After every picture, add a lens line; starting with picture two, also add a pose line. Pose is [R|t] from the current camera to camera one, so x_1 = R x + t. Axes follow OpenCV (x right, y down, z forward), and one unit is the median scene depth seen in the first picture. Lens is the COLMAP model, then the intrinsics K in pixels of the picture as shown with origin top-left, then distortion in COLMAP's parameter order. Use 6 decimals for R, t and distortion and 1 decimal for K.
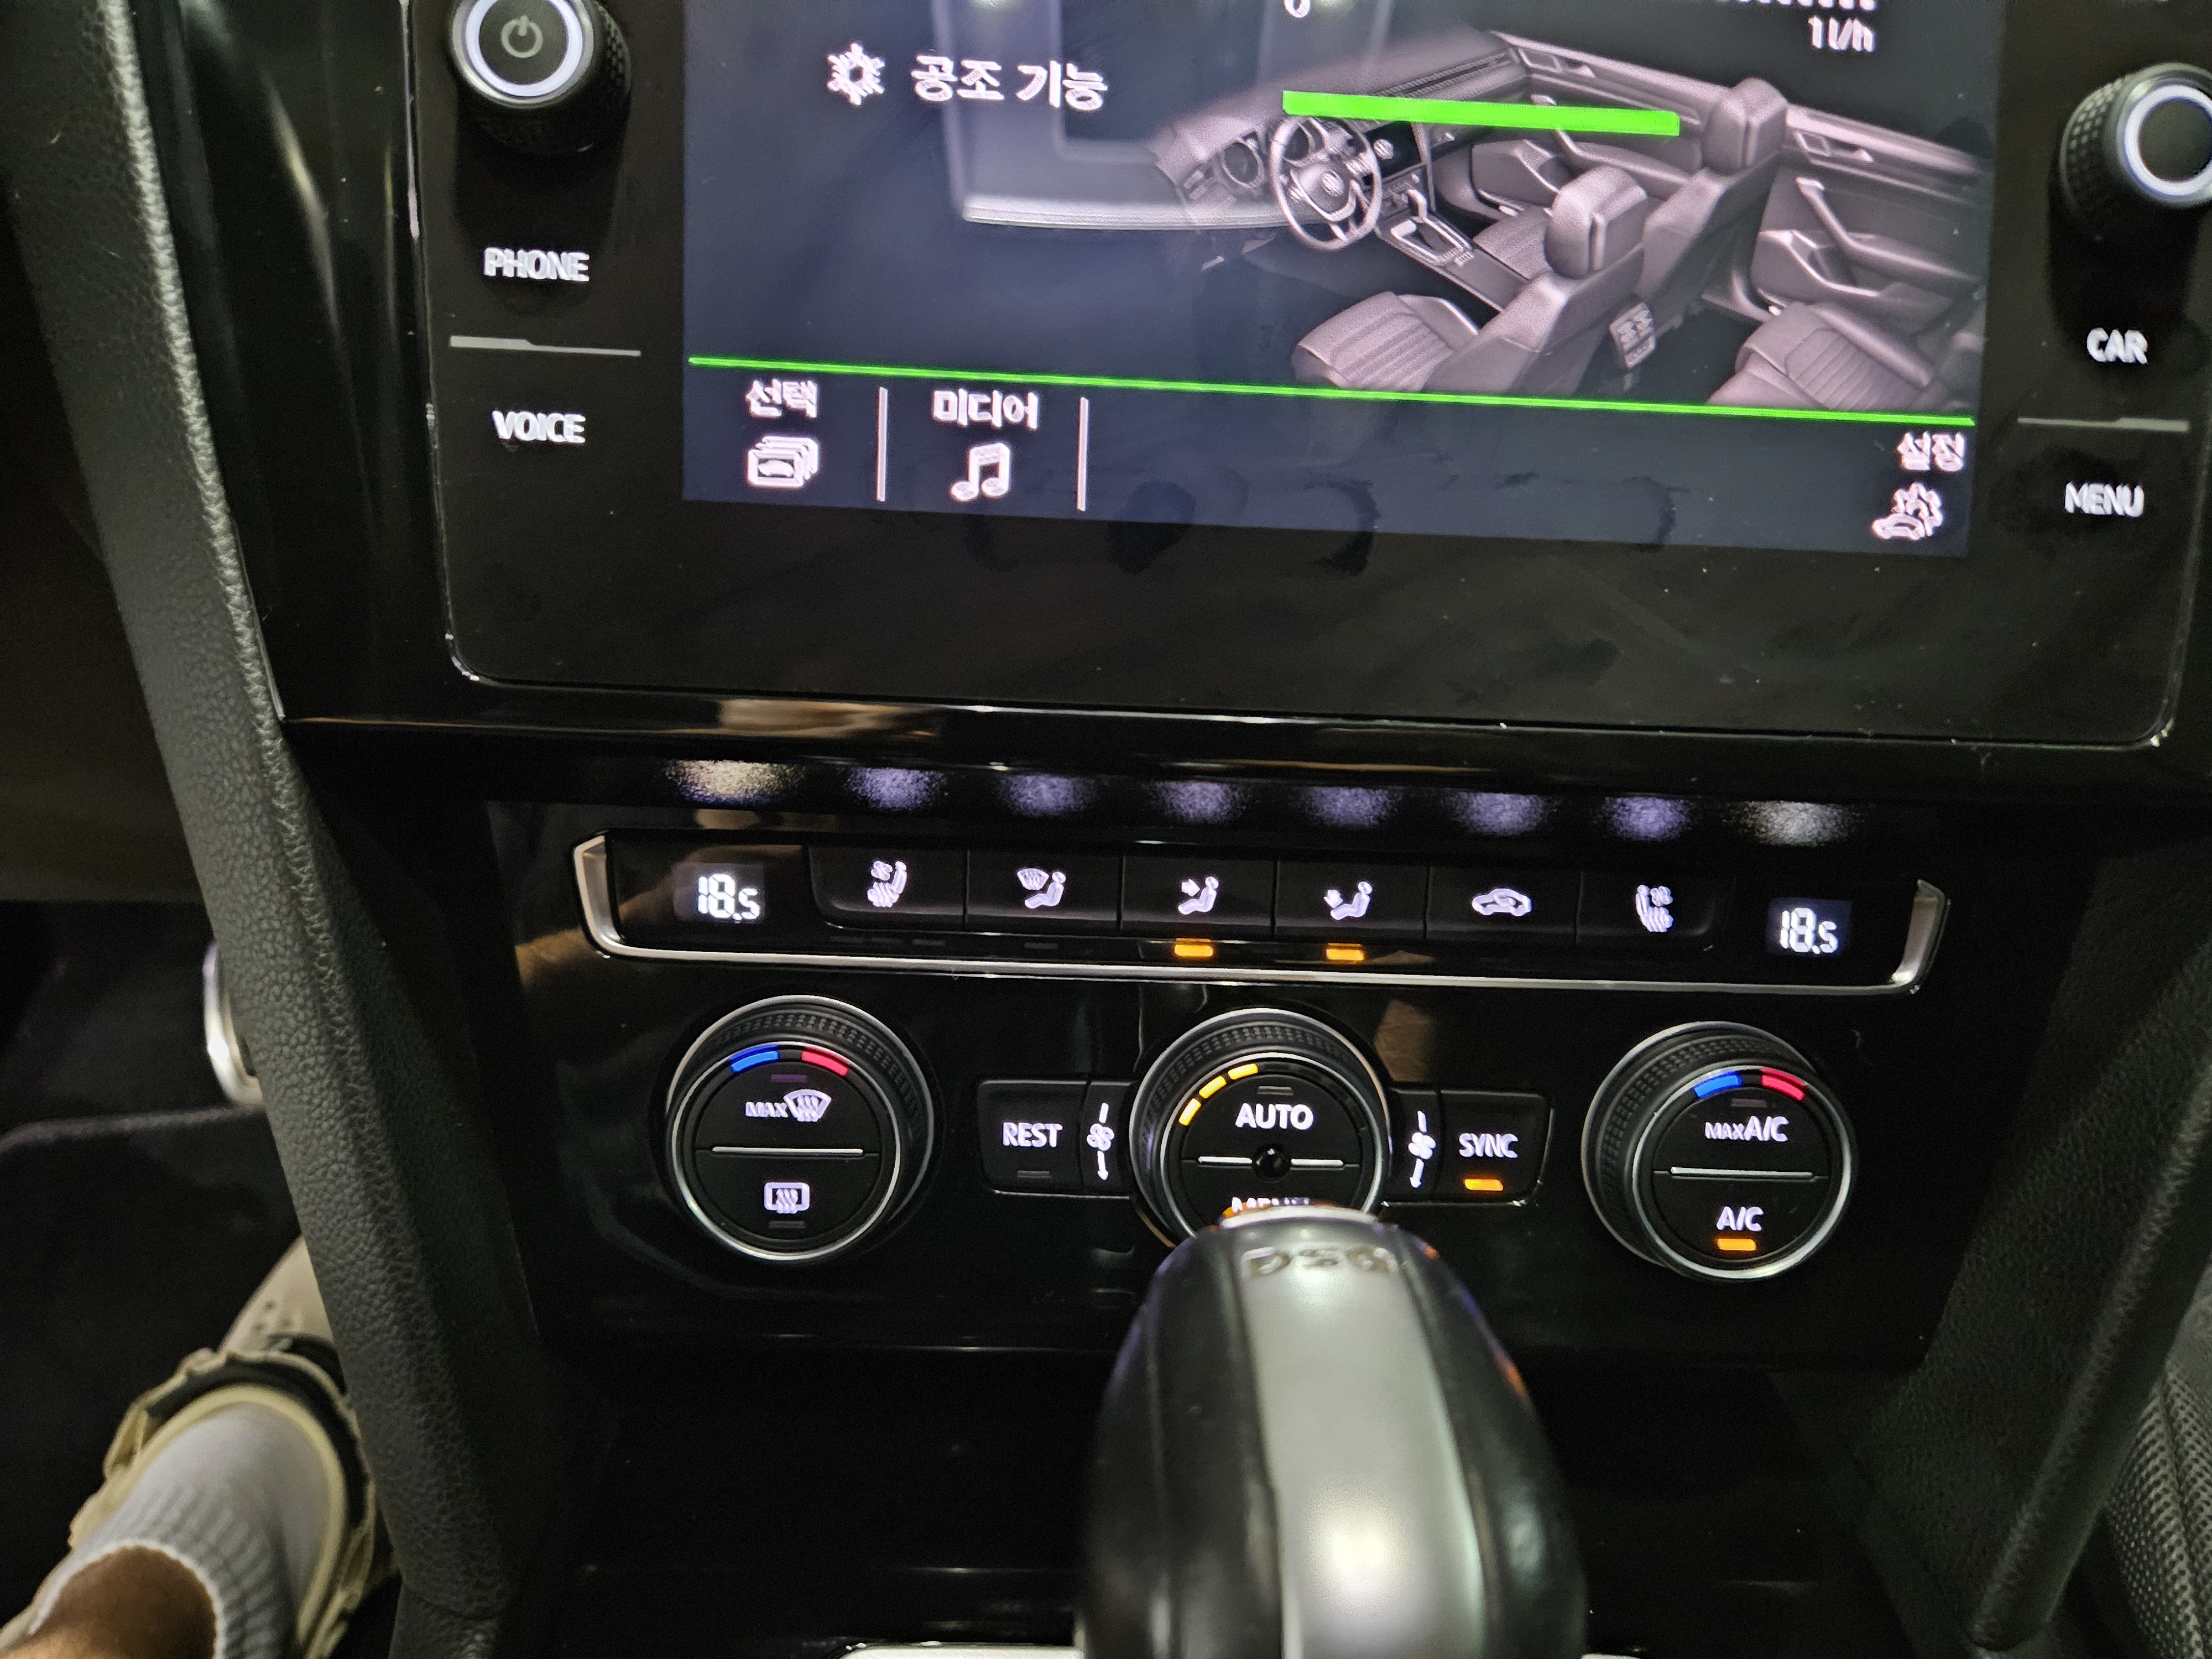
lens RADIAL K [[1482.8, 0, 1120.7], [0, 1482.8, 844.5], [0, 0, 1]] dist [0.060582, -0.056829]
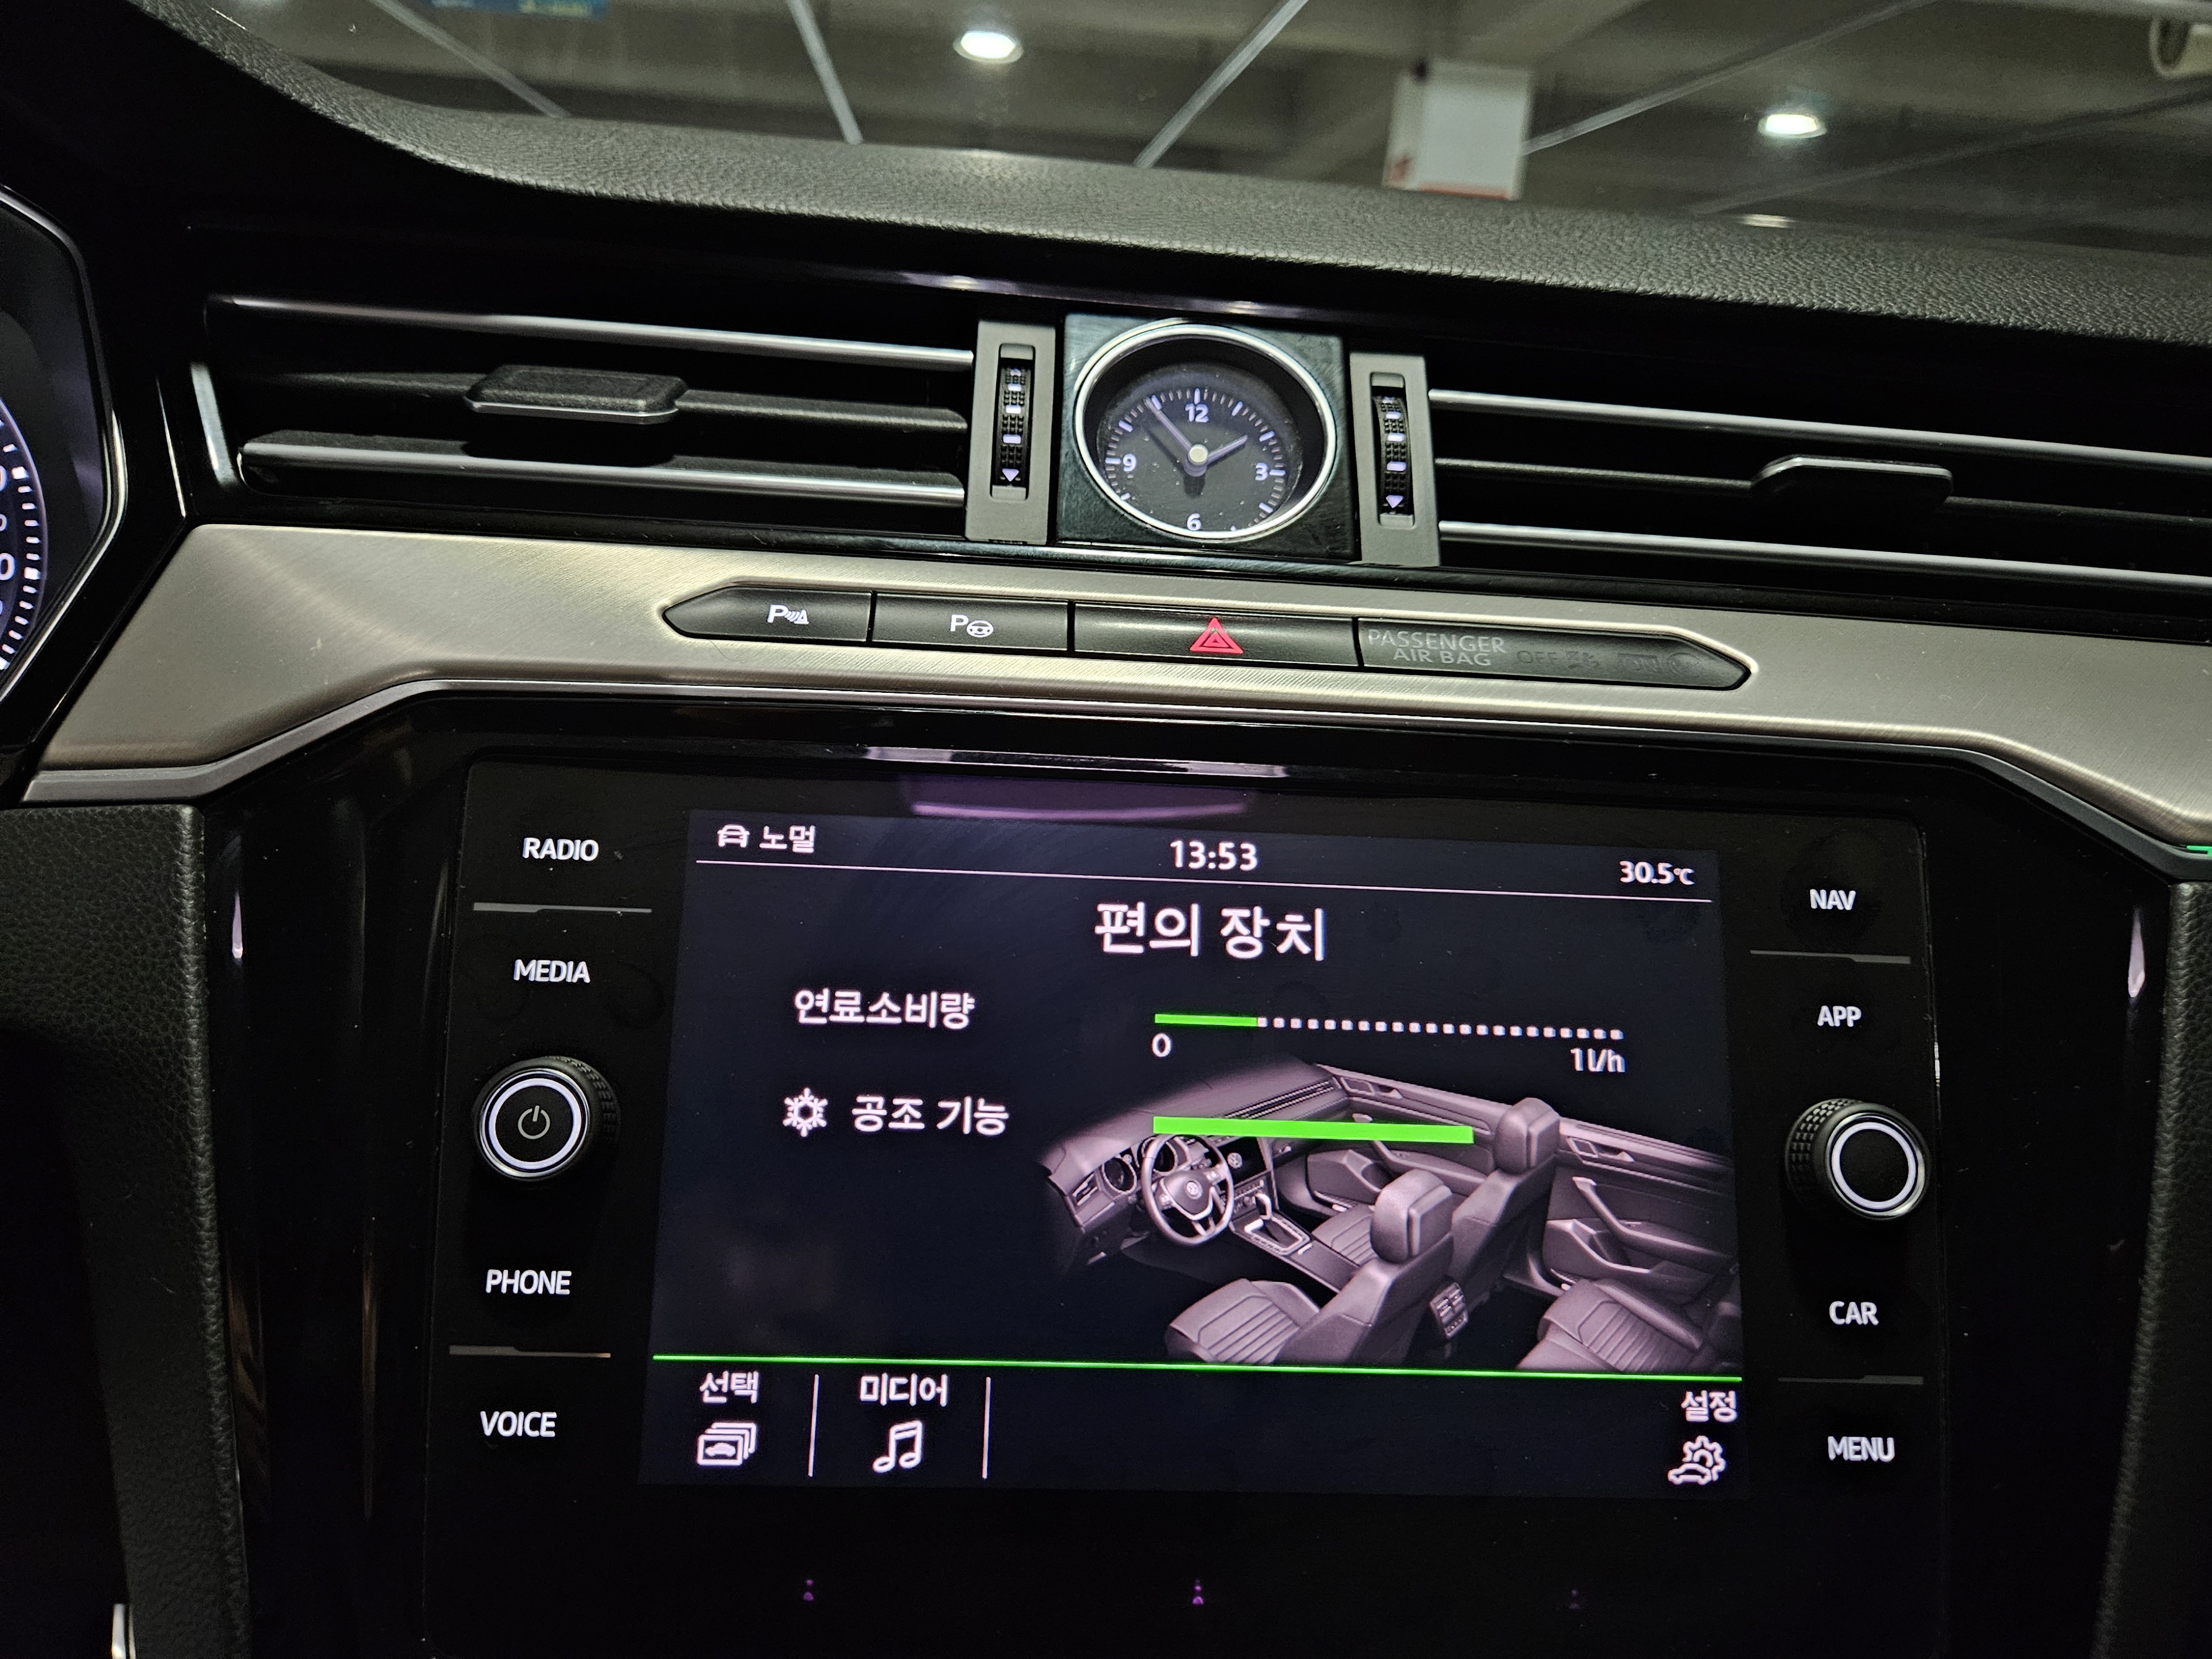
lens RADIAL K [[1474.0, 0, 1100.2], [0, 1474.0, 866.1], [0, 0, 1]] dist [0.058542, -0.054616]
pose [[0.999779, -0.003879, 0.020643, 0.040751], [0.008473, 0.973766, -0.227392, -0.421315], [-0.019220, 0.227517, 0.973585, -0.229798]]
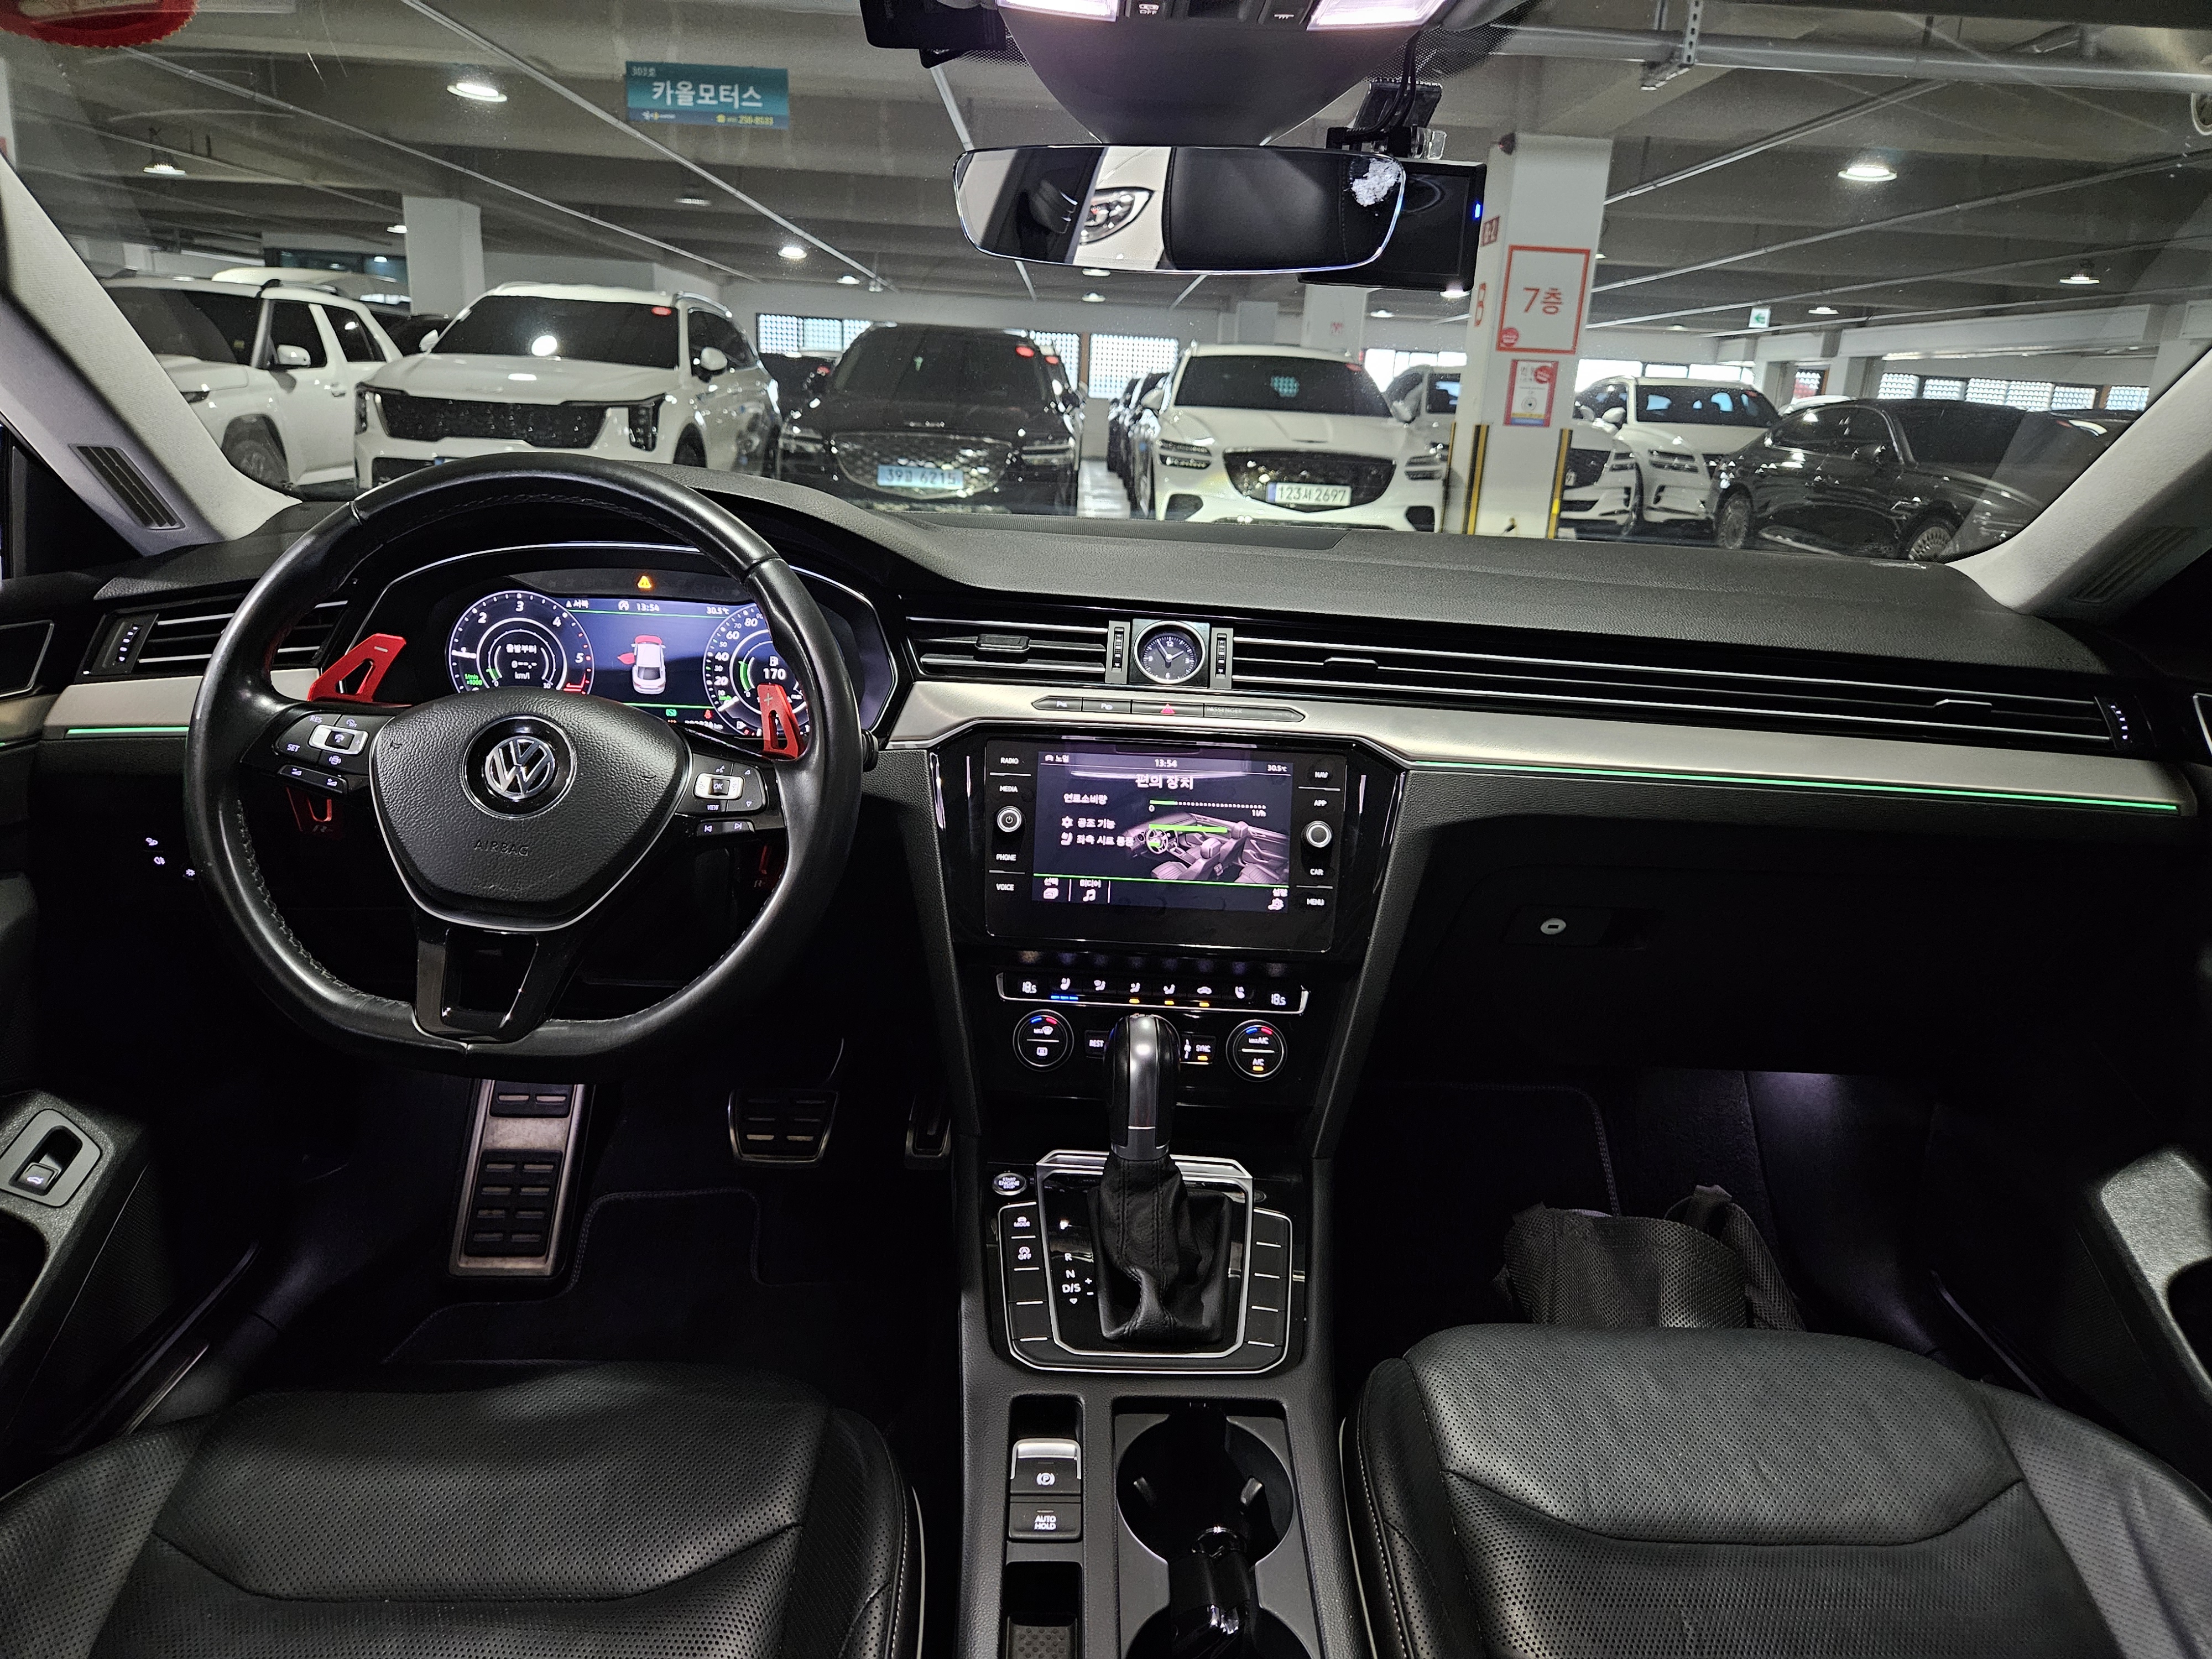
lens RADIAL K [[1467.2, 0, 1111.8], [0, 1467.2, 841.6], [0, 0, 1]] dist [0.071403, -0.061038]
pose [[0.998585, 0.001594, -0.053149, 0.247257], [-0.014853, 0.968126, -0.250022, 0.816062], [0.051056, 0.250458, 0.966780, -3.849570]]
